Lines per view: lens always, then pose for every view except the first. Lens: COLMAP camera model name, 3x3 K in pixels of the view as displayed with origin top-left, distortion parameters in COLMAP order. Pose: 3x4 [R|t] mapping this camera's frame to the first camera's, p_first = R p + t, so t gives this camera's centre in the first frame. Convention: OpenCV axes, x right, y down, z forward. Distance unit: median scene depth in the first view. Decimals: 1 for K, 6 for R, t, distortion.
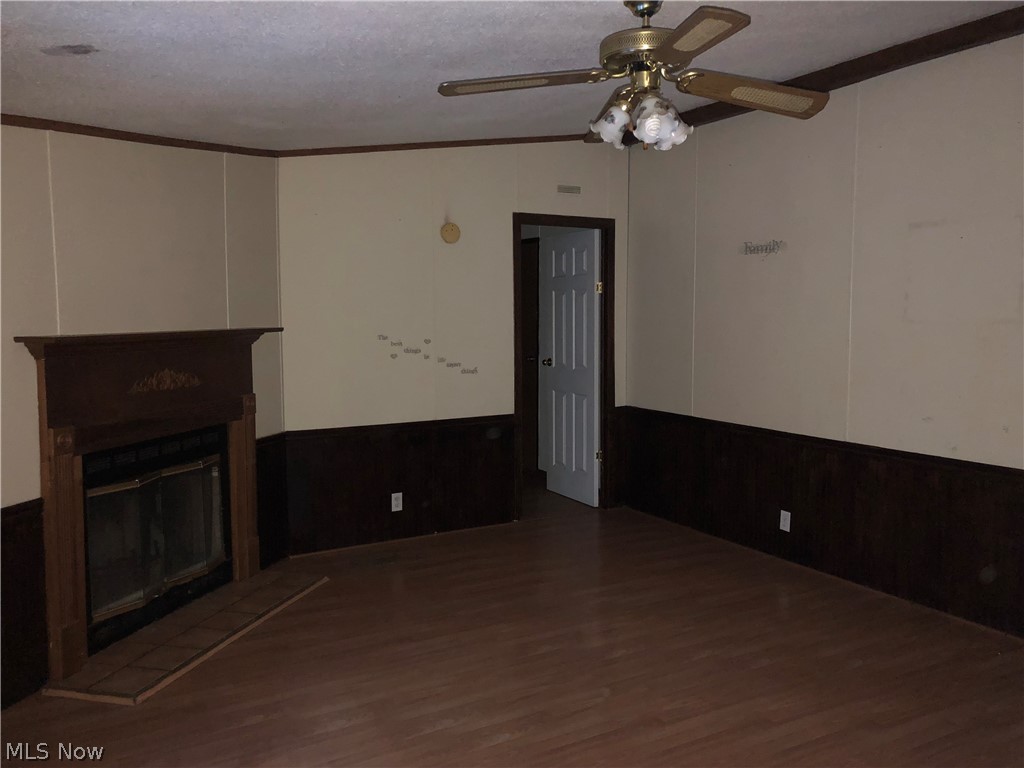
lens RADIAL K [[831.6, 0, 511.2], [0, 831.6, 382.7], [0, 0, 1]] dist [0.001131, 0.001158]
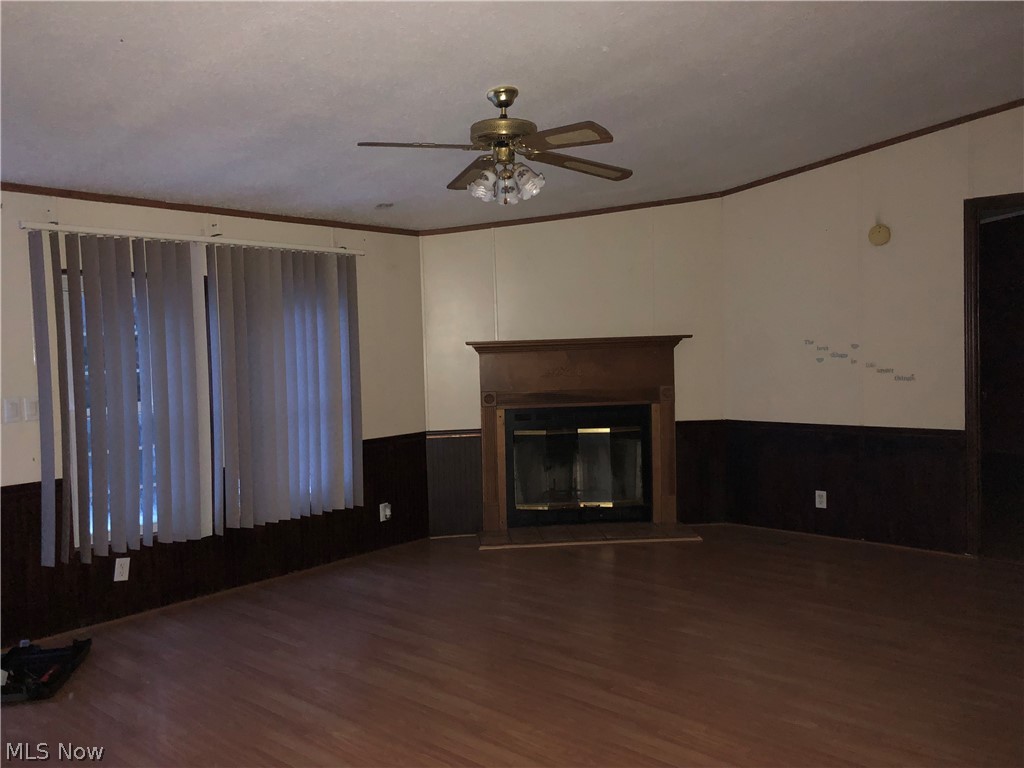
lens RADIAL K [[831.6, 0, 511.1], [0, 831.6, 383.1], [0, 0, 1]] dist [0.001131, 0.001158]
pose [[0.324762, 0.047300, -0.944612, 0.718858], [-0.050892, 0.998176, 0.032485, -0.016906], [0.944426, 0.037523, 0.326576, 0.284592]]
